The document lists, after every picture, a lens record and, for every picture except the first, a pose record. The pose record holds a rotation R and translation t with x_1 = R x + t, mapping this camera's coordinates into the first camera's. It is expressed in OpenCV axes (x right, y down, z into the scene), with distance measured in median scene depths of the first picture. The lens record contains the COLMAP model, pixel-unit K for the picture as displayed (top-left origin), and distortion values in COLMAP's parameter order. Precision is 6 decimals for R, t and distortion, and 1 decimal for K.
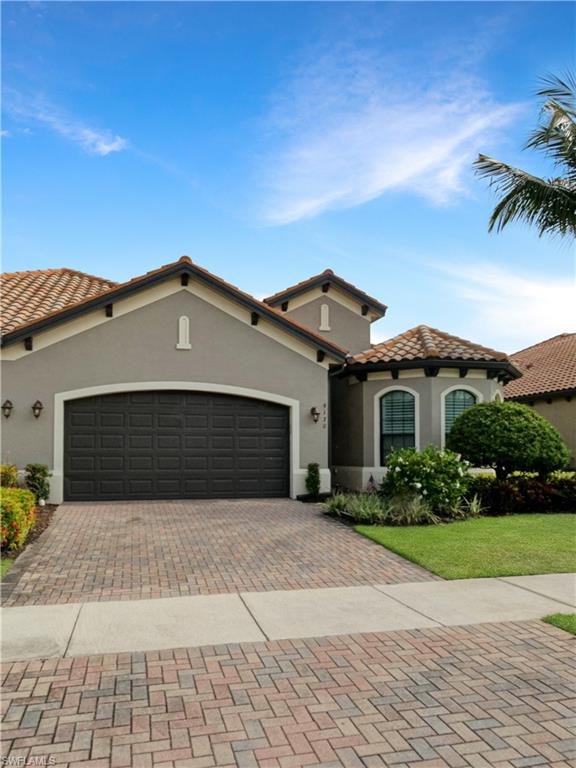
lens RADIAL K [[588.6, 0, 287.8], [0, 588.6, 428.8], [0, 0, 1]] dist [-0.004172, -0.007874]
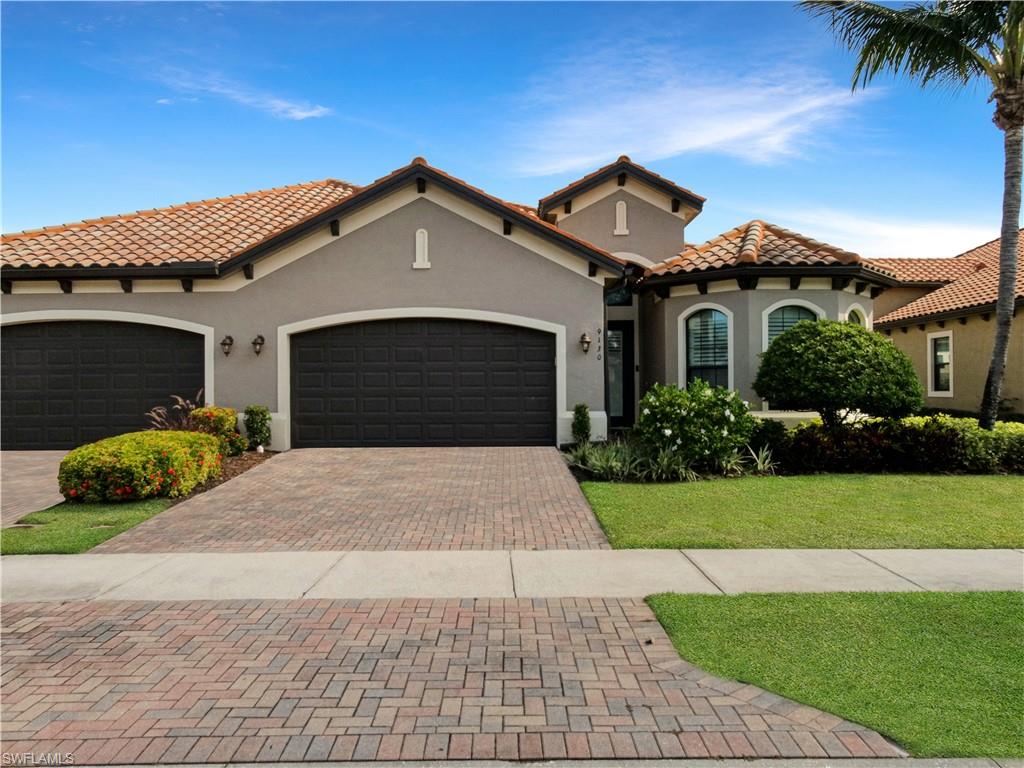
lens RADIAL K [[752.9, 0, 512.0], [0, 752.9, 384.0], [0, 0, 1]] dist [0.002470, 0.005169]
pose [[0.970343, -0.008101, -0.241595, 0.211947], [0.015788, 0.999428, 0.029899, -0.001483], [0.241215, -0.032827, 0.969916, -0.016799]]
